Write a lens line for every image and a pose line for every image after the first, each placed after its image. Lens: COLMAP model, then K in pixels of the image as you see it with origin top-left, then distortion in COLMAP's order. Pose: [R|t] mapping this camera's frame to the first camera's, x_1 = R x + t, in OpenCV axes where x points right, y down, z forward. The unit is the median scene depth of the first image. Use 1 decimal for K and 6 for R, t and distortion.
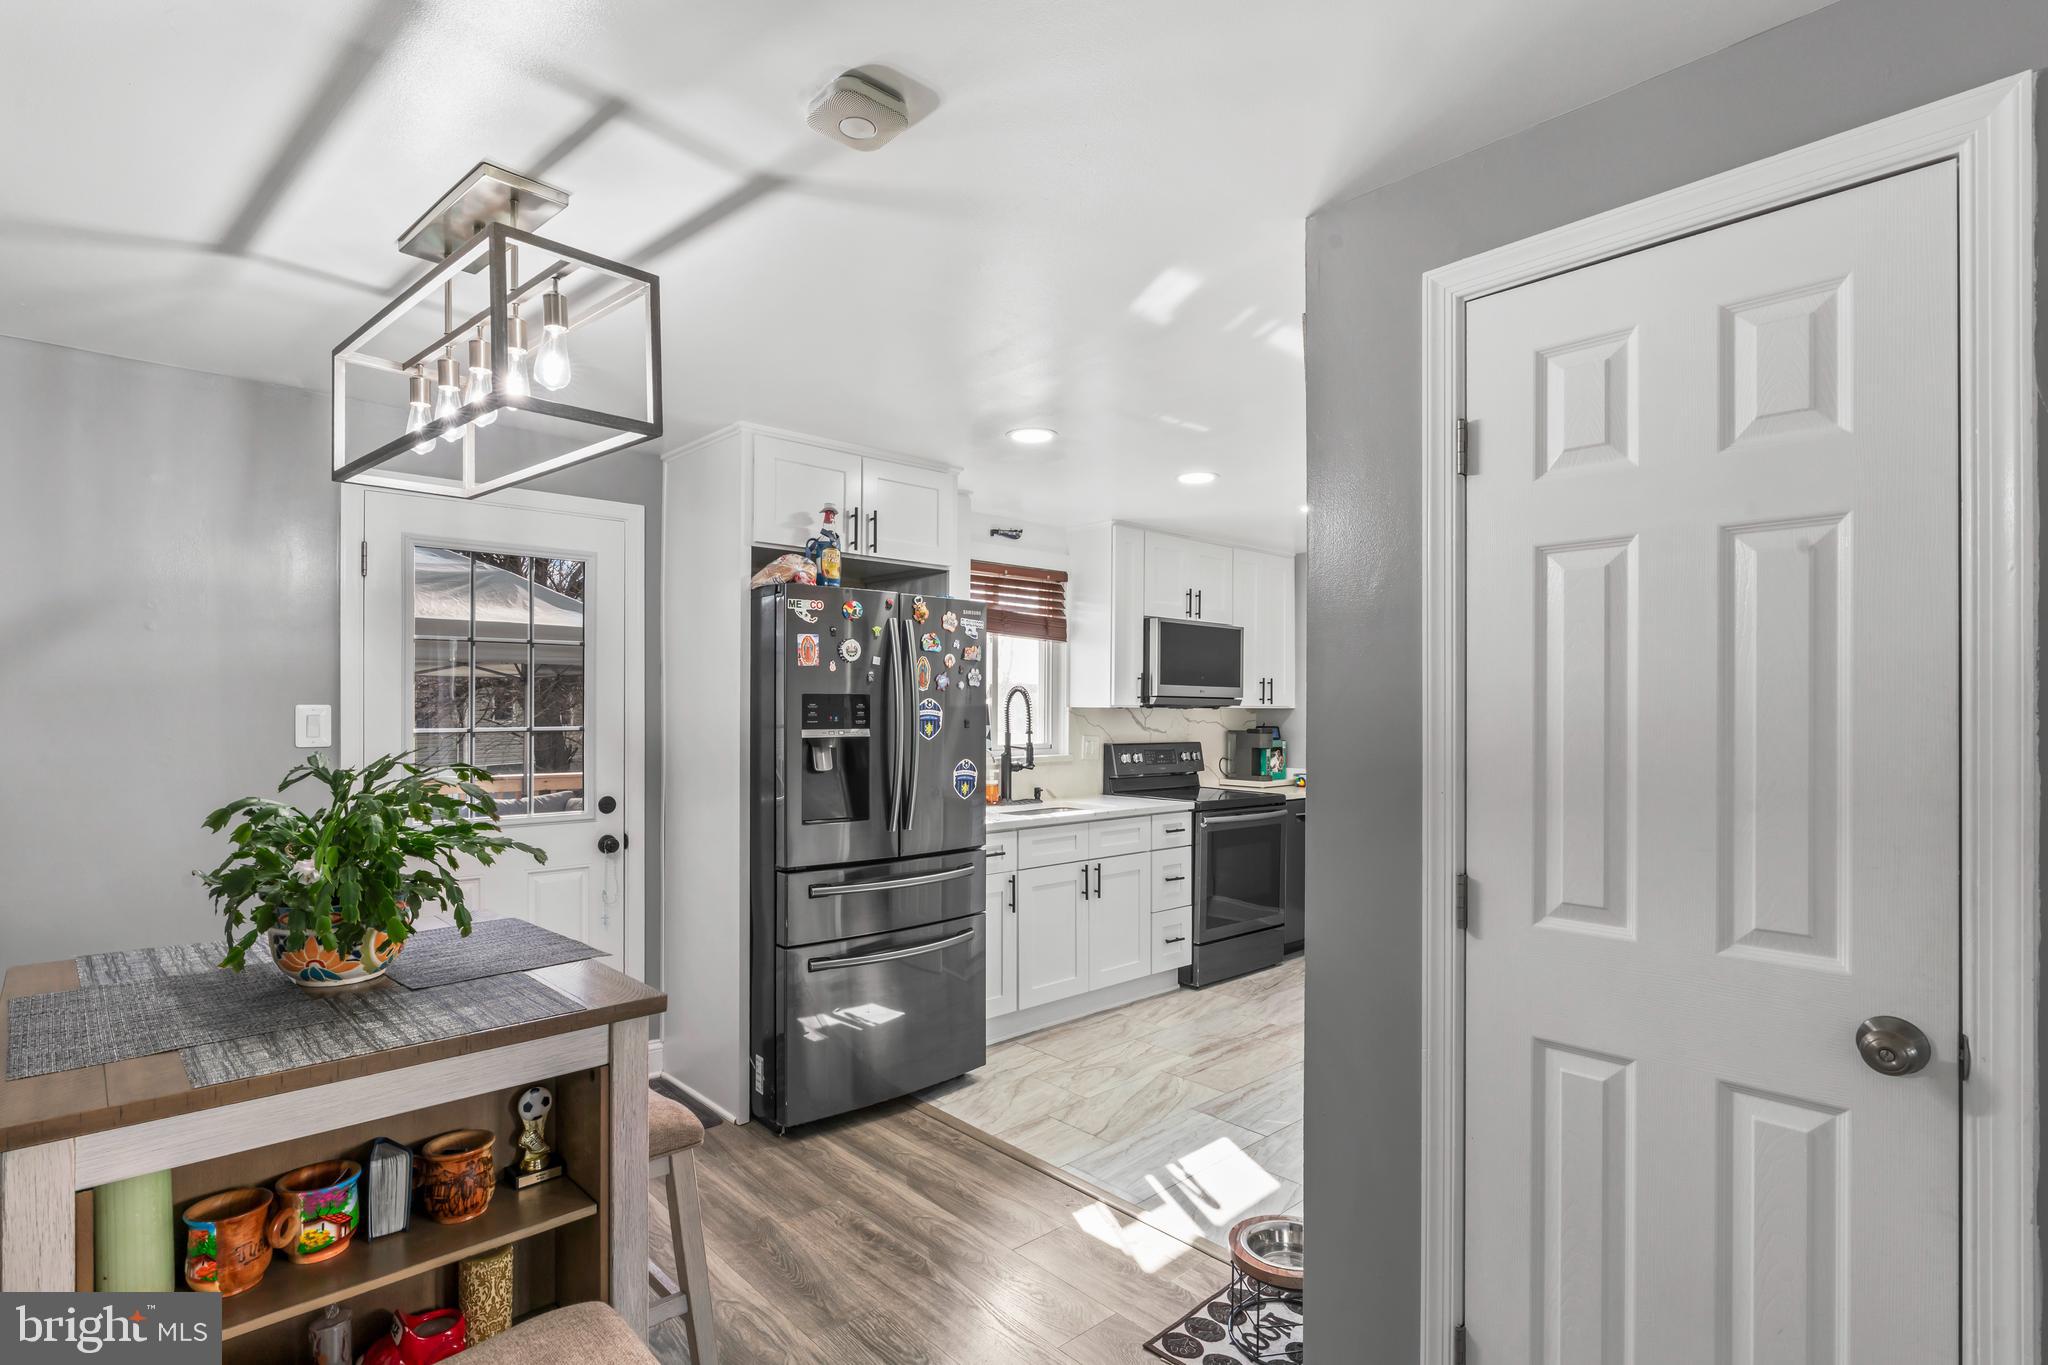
lens RADIAL K [[987.1, 0, 1023.6], [0, 987.1, 704.9], [0, 0, 1]] dist [-0.011467, 0.001460]
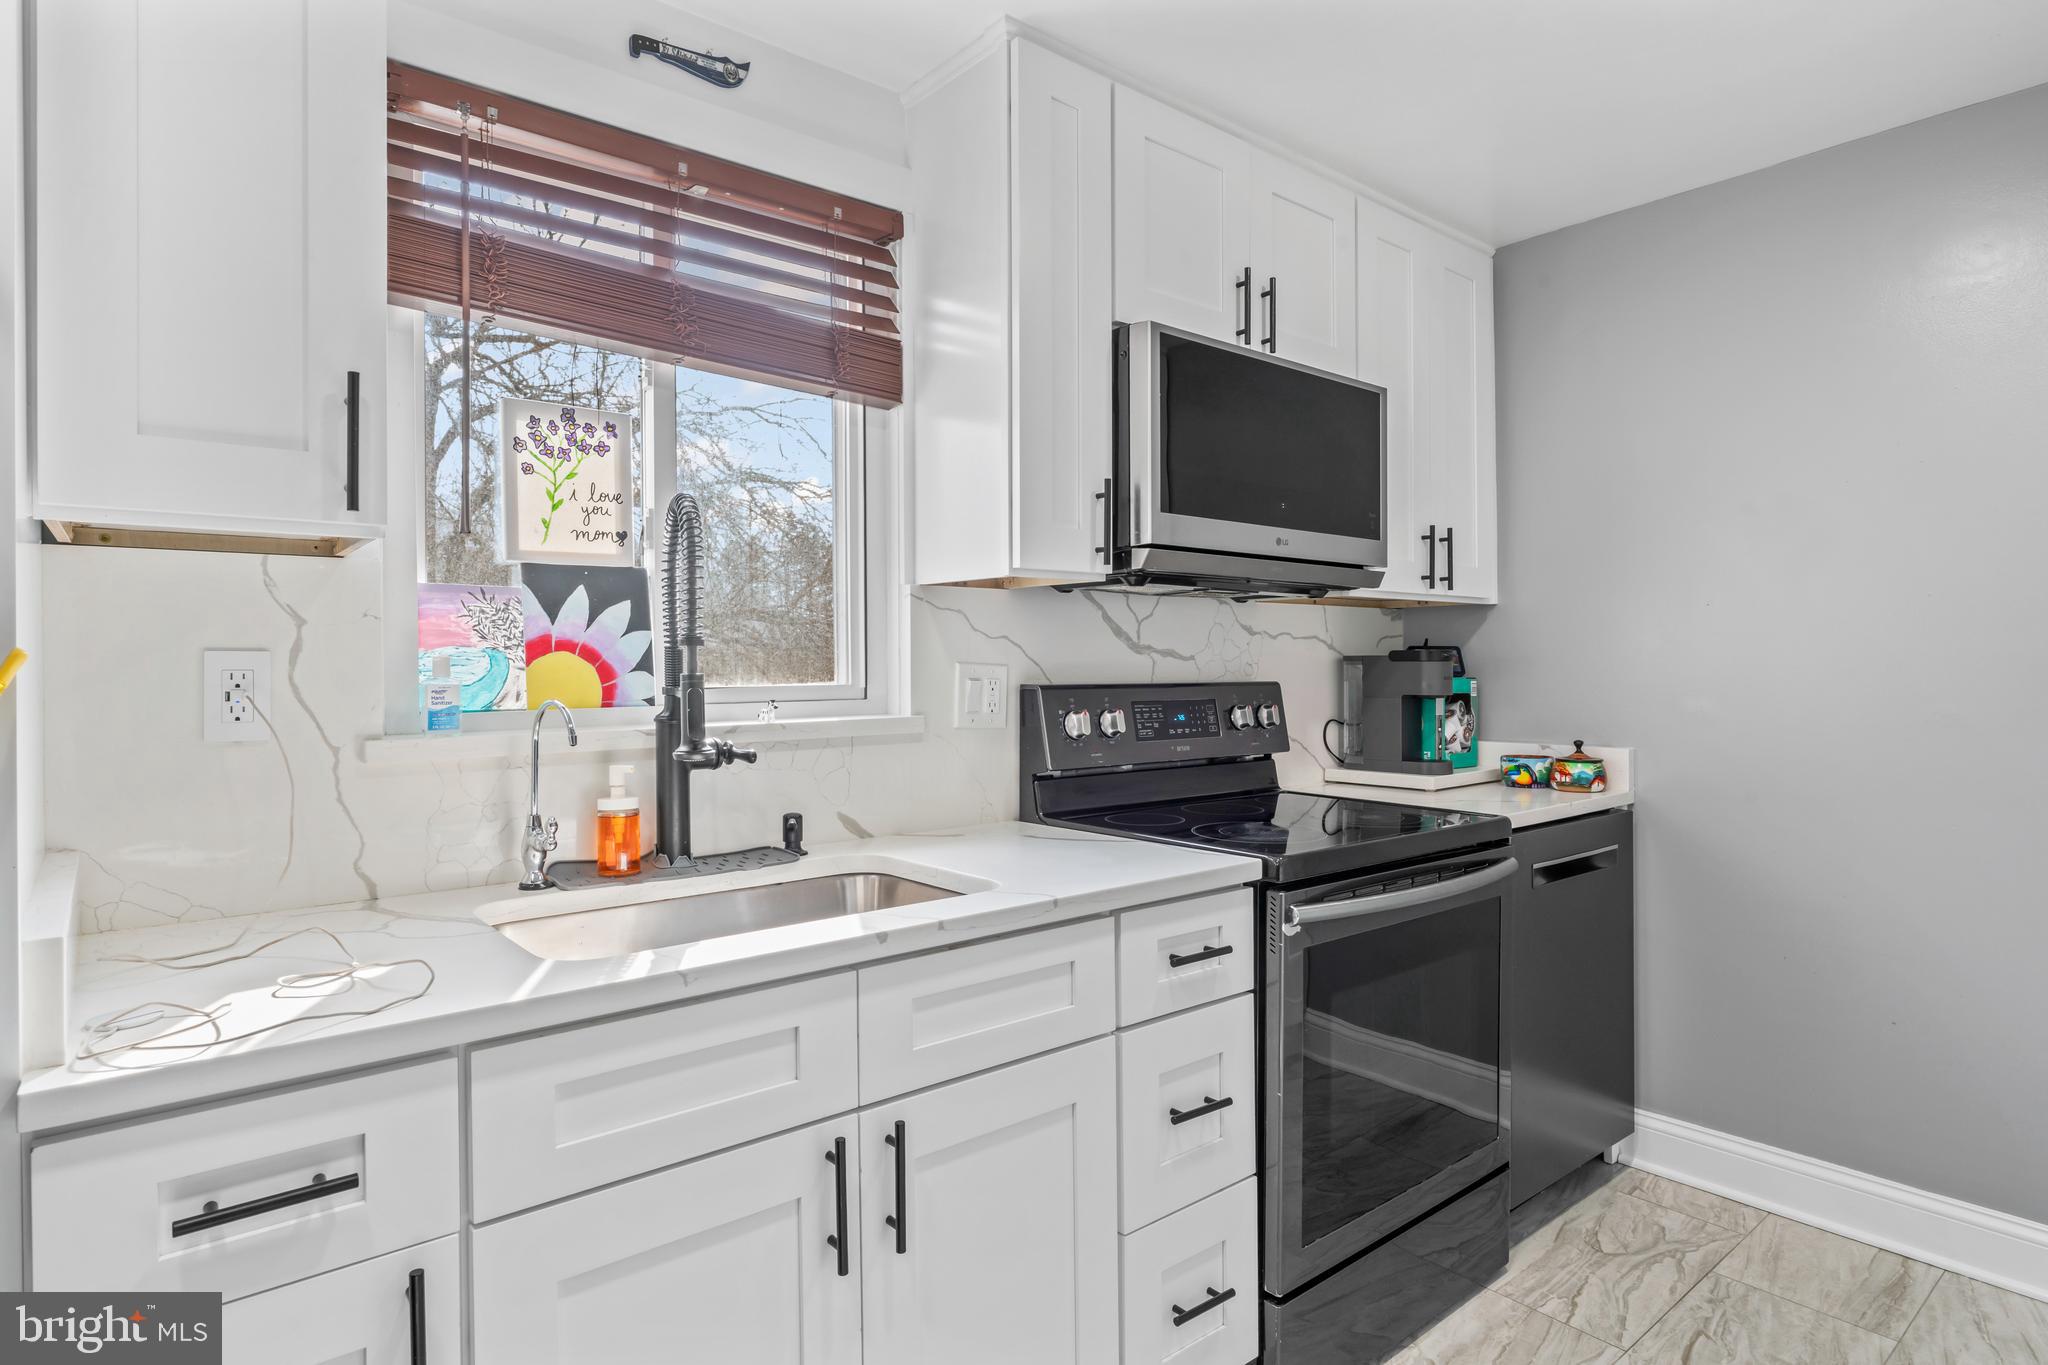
lens RADIAL K [[1127.6, 0, 1026.8], [0, 1127.6, 665.1], [0, 0, 1]] dist [-0.007627, -0.000456]
pose [[0.998977, -0.011069, -0.043845, 0.104212], [0.011251, 0.999929, 0.003913, 0.030341], [0.043798, -0.004402, 0.999031, 0.578385]]
